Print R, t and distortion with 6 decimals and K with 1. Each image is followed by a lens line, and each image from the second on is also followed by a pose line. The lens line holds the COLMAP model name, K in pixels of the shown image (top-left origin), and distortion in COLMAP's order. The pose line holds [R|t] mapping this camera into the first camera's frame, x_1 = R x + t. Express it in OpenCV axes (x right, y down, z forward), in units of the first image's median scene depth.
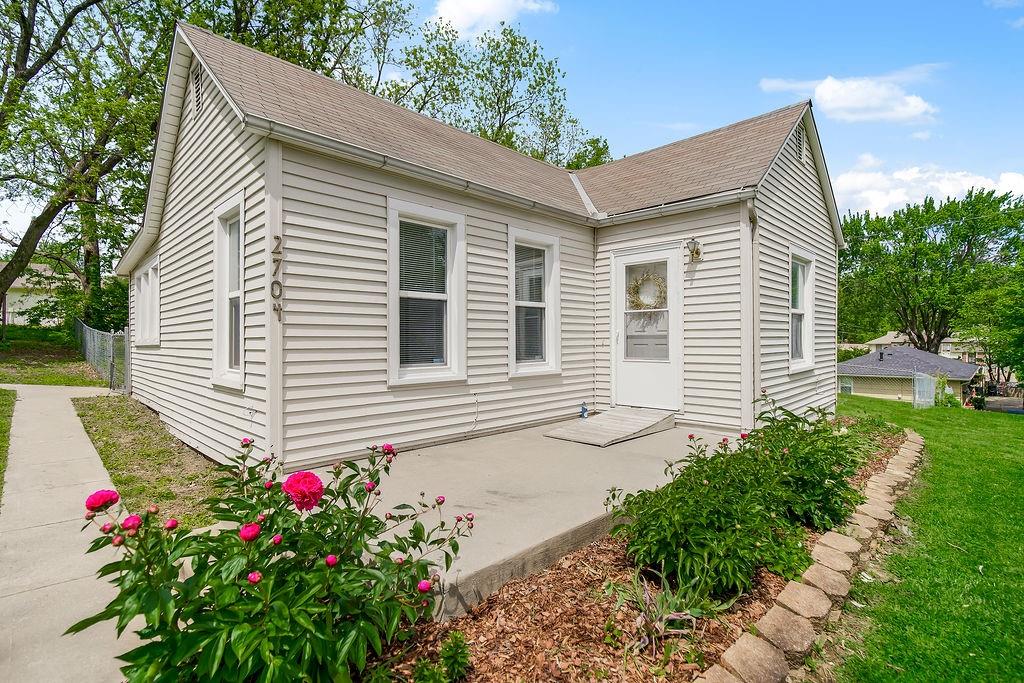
lens RADIAL K [[486.6, 0, 512.0], [0, 486.6, 341.5], [0, 0, 1]] dist [-0.000478, -0.000101]
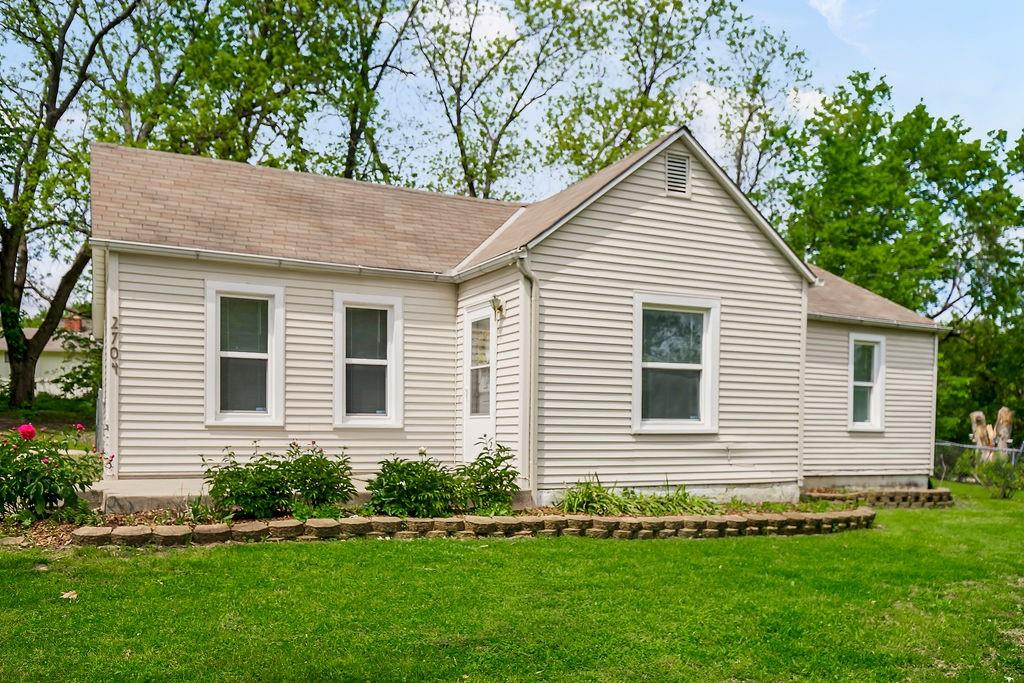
lens RADIAL K [[843.8, 0, 514.9], [0, 843.8, 451.5], [0, 0, 1]] dist [0.007231, 0.007304]
pose [[0.947195, 0.020765, -0.319985, 0.987375], [-0.013624, 0.999606, 0.024540, 0.073964], [0.320368, -0.018884, 0.947105, -0.691538]]
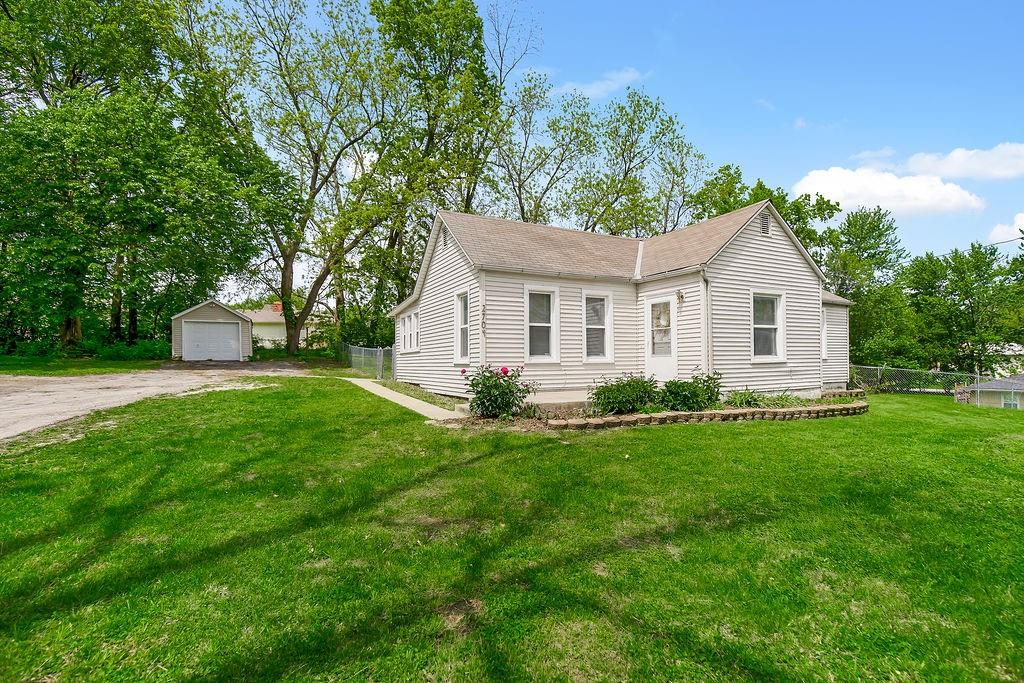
lens RADIAL K [[486.6, 0, 512.0], [0, 486.6, 341.5], [0, 0, 1]] dist [-0.000478, -0.000101]
pose [[0.954380, -0.017277, -0.298095, 0.309788], [0.003986, 0.998973, -0.045137, 0.071934], [0.298569, 0.041890, 0.953468, -1.001984]]
